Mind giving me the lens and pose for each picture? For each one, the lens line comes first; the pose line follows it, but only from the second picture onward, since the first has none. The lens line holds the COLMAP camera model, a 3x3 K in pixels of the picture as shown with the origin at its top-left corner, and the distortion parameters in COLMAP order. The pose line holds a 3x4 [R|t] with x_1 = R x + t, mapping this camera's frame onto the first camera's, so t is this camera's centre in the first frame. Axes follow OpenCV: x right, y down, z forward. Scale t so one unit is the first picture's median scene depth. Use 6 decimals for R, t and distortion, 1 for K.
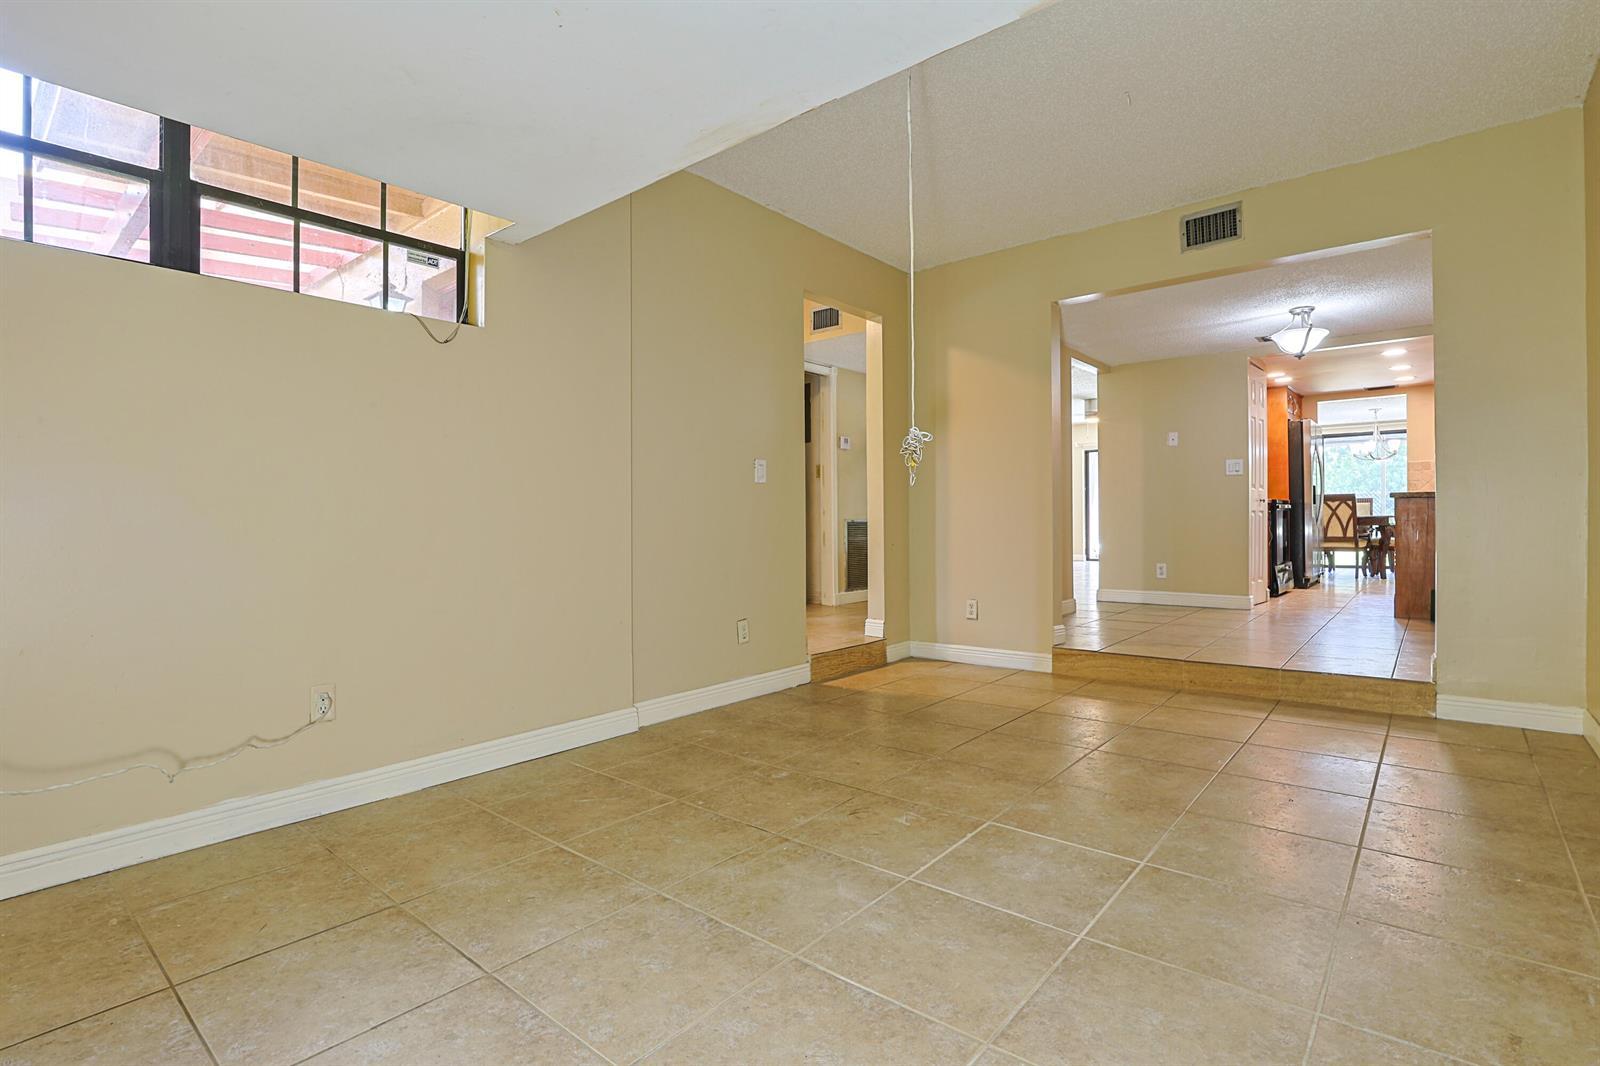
lens RADIAL K [[774.5, 0, 804.2], [0, 774.5, 526.1], [0, 0, 1]] dist [-0.032922, 0.000456]
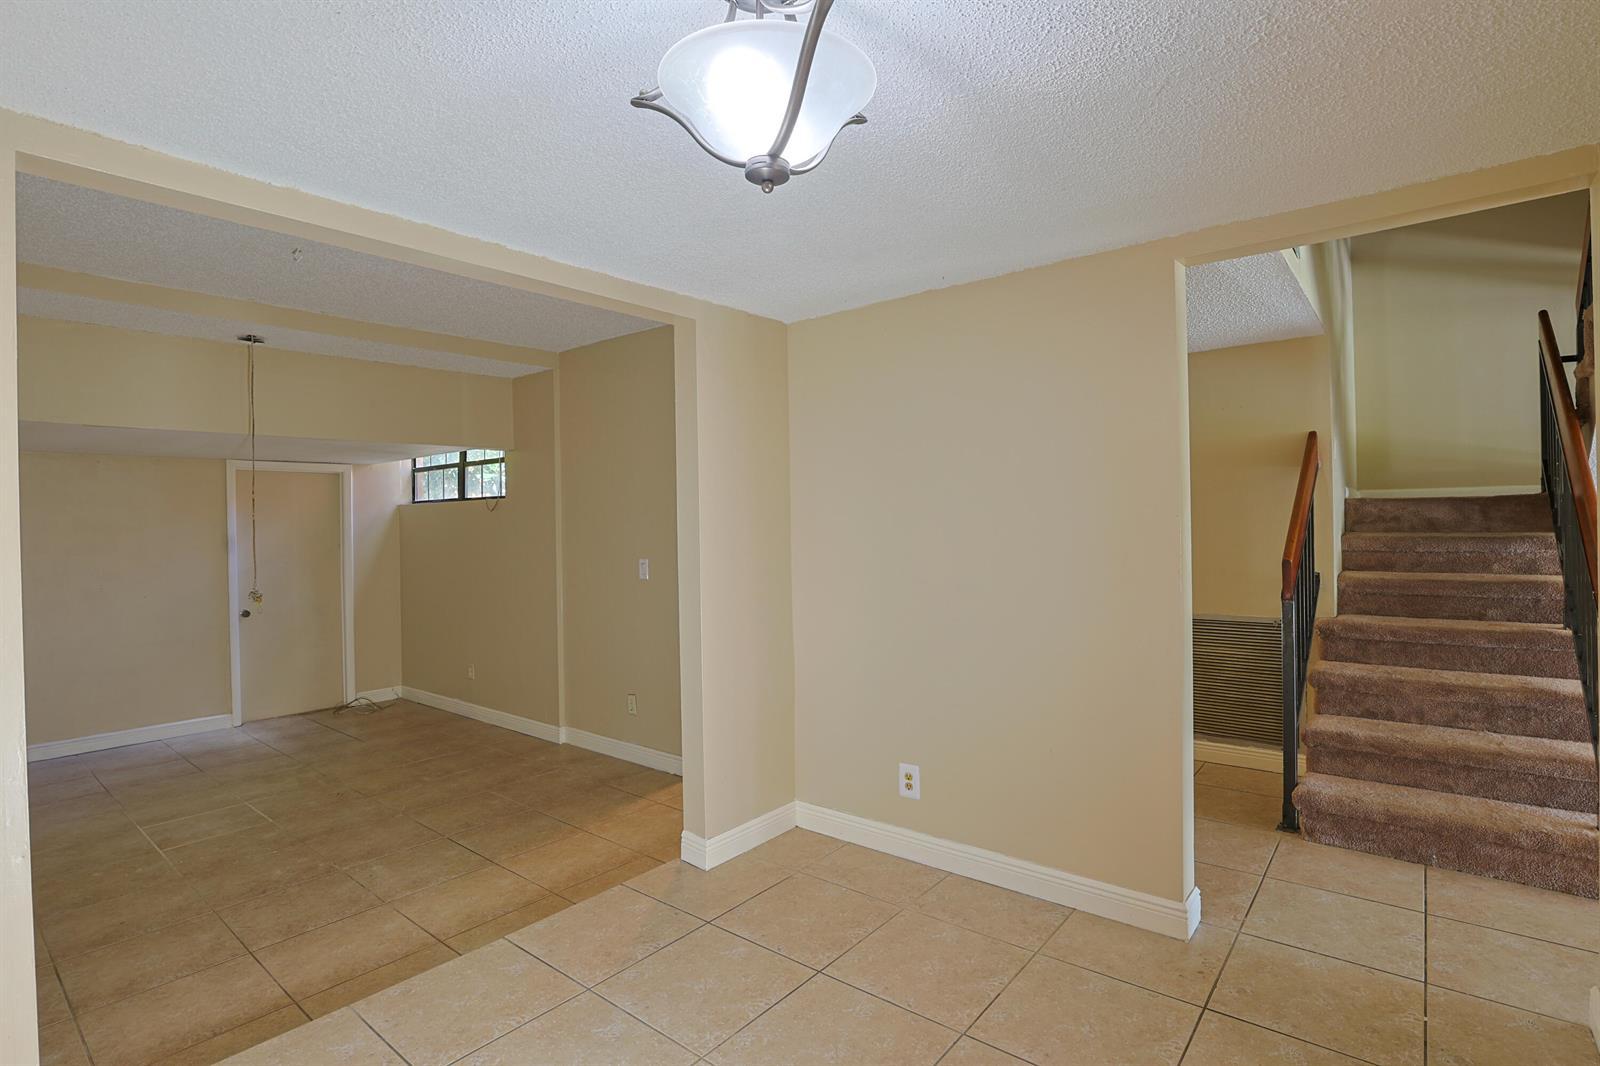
lens RADIAL K [[774.5, 0, 804.2], [0, 774.5, 526.1], [0, 0, 1]] dist [-0.032922, 0.000456]
pose [[0.013074, 0.012783, -0.999833, 1.824922], [0.013935, 0.999819, 0.012965, -0.245081], [0.999817, -0.014103, 0.012894, 2.075083]]
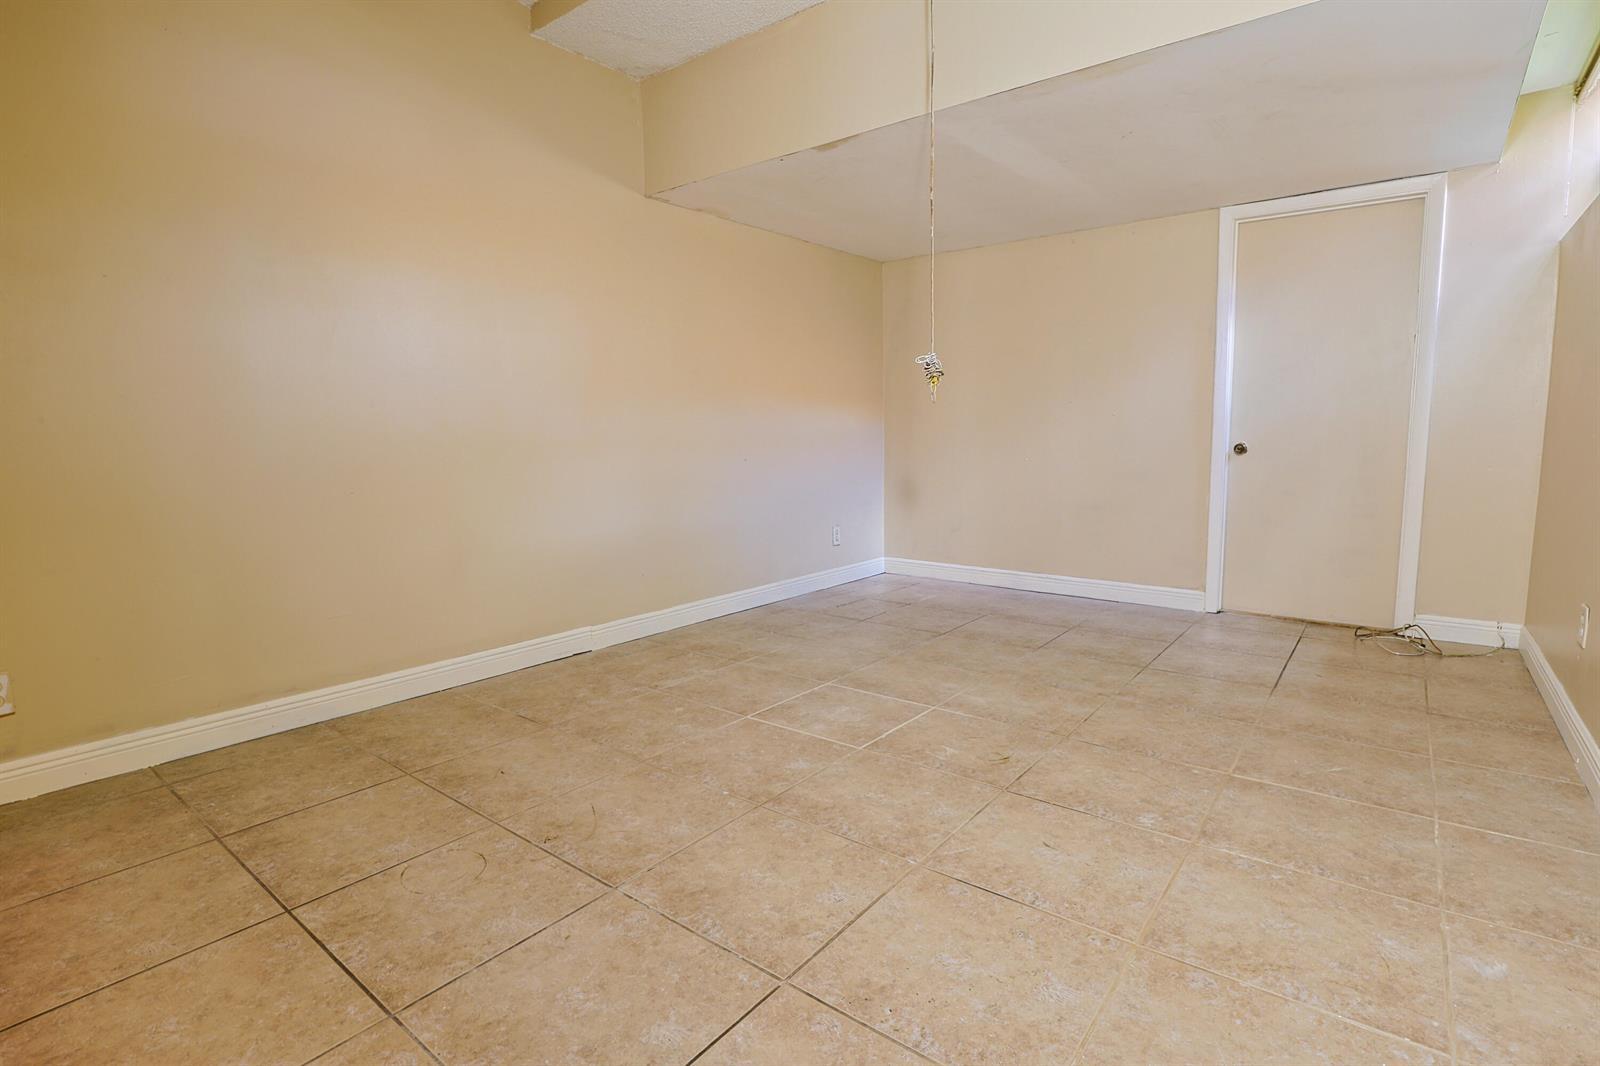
lens RADIAL K [[774.5, 0, 804.2], [0, 774.5, 526.1], [0, 0, 1]] dist [-0.032922, 0.000456]
pose [[-0.999121, 0.026592, -0.032417, 0.327980], [0.022171, 0.991290, 0.129821, -0.021637], [0.035587, 0.128988, -0.991007, 1.885328]]
